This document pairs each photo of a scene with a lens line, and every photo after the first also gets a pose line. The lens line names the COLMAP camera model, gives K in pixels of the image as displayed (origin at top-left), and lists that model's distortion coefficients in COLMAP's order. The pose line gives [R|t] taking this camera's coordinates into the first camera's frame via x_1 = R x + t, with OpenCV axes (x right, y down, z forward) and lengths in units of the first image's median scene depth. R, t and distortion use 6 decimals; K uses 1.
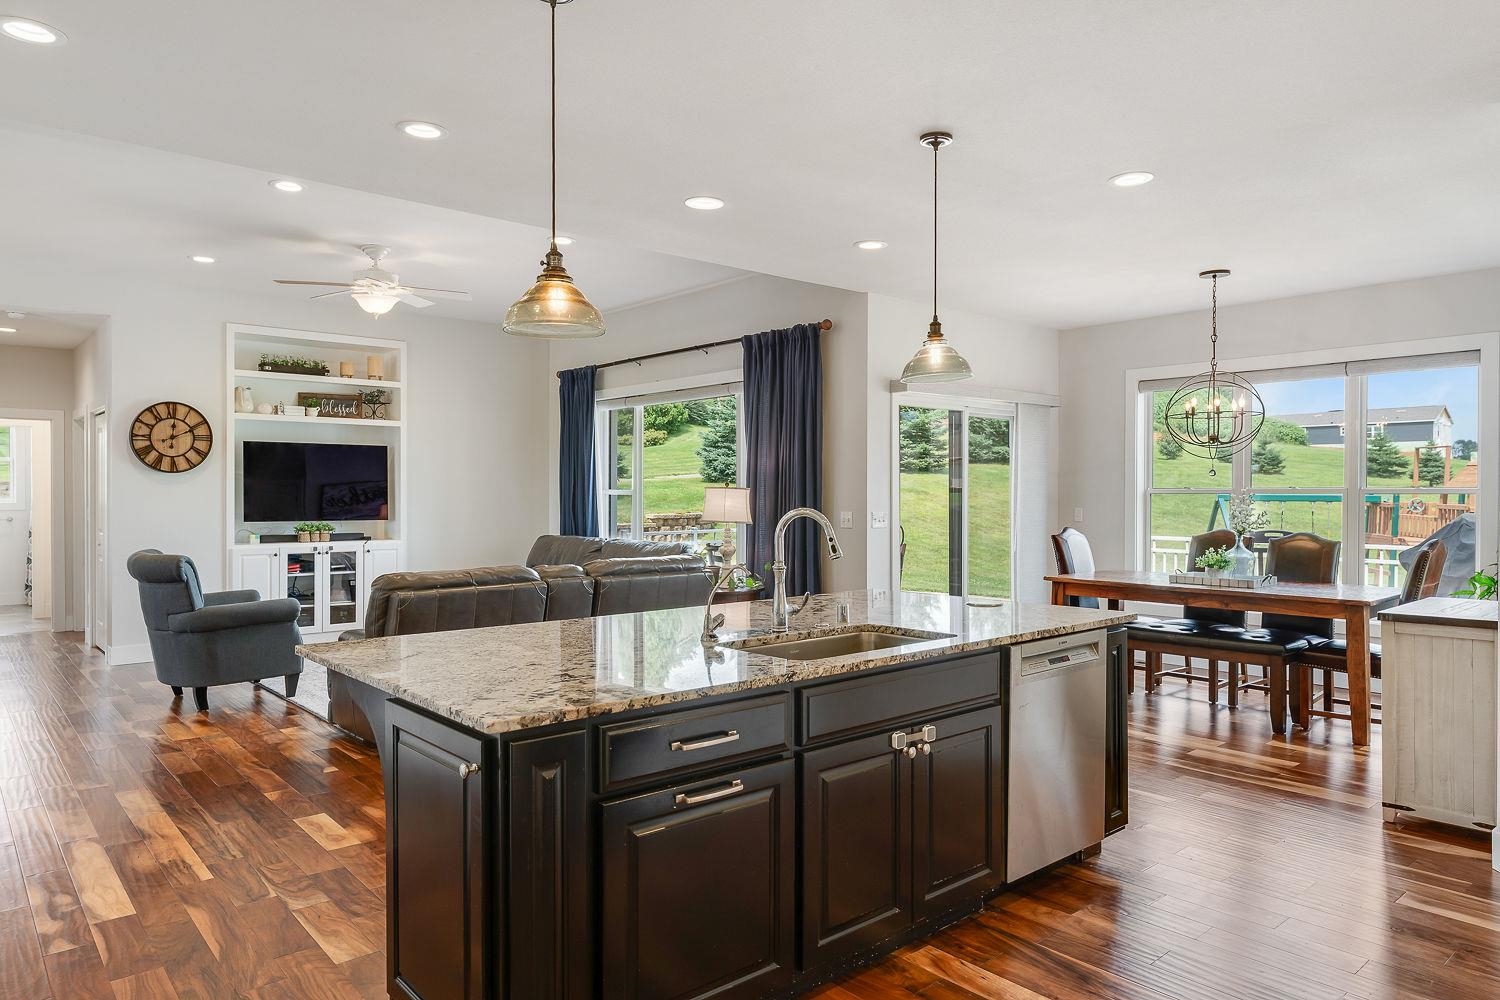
lens RADIAL K [[974.2, 0, 771.0], [0, 974.2, 494.7], [0, 0, 1]] dist [-0.026709, 0.003202]
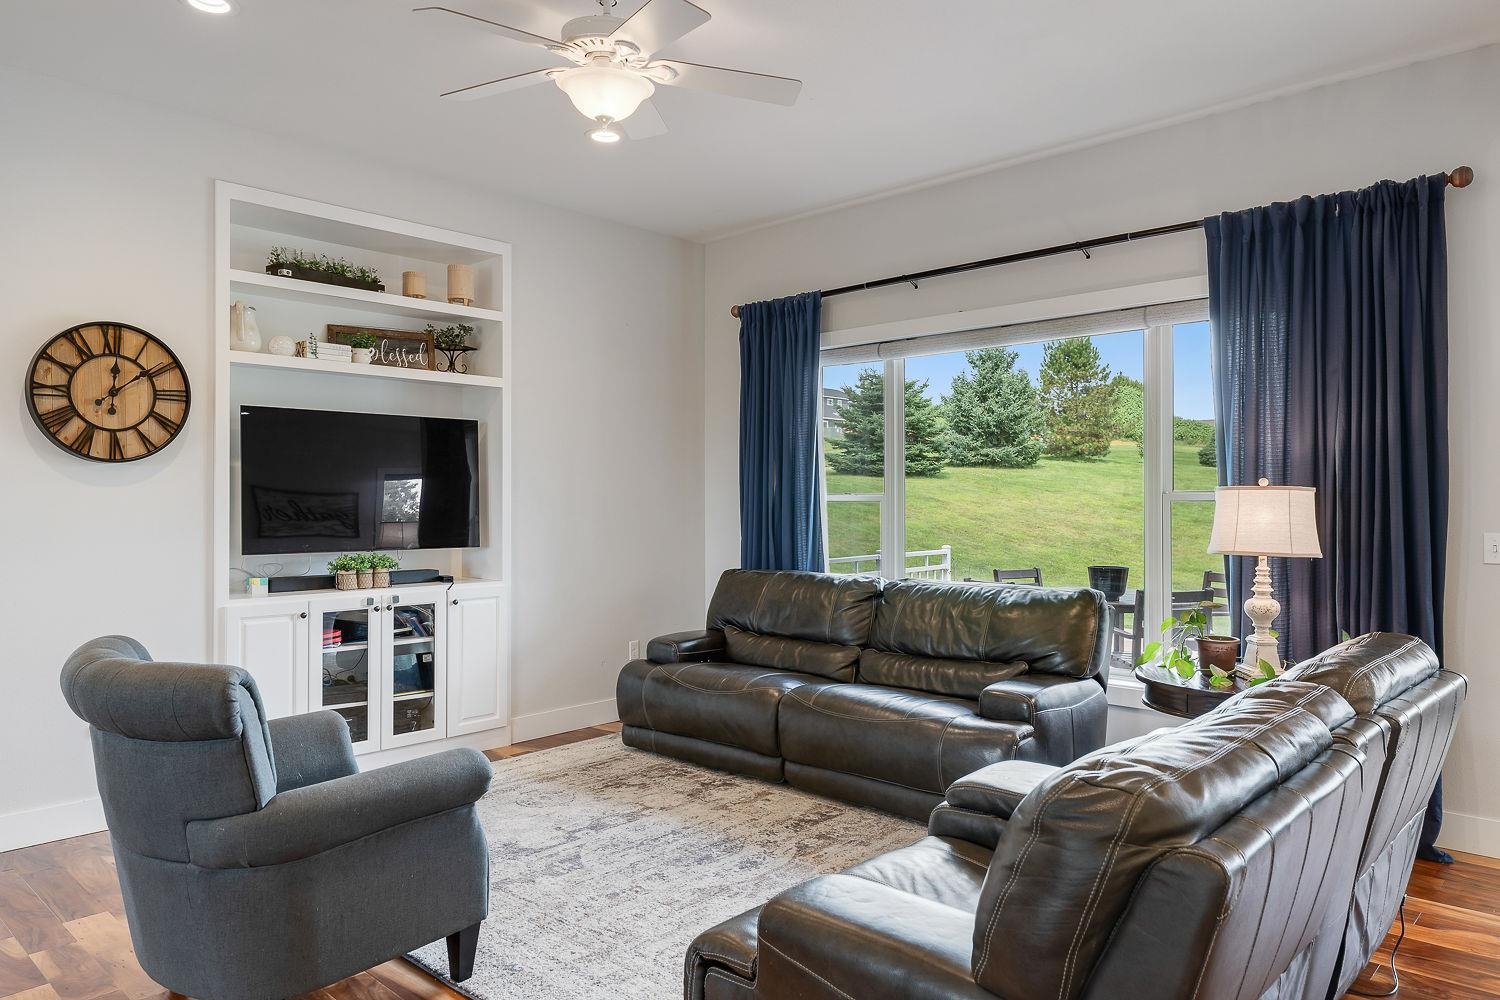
lens RADIAL K [[976.8, 0, 742.6], [0, 976.8, 497.8], [0, 0, 1]] dist [-0.030604, -0.001865]
pose [[0.994819, -0.004605, 0.101554, -0.322928], [0.005123, 0.999975, -0.004849, 0.000286], [-0.101530, 0.005344, 0.994818, 0.435136]]
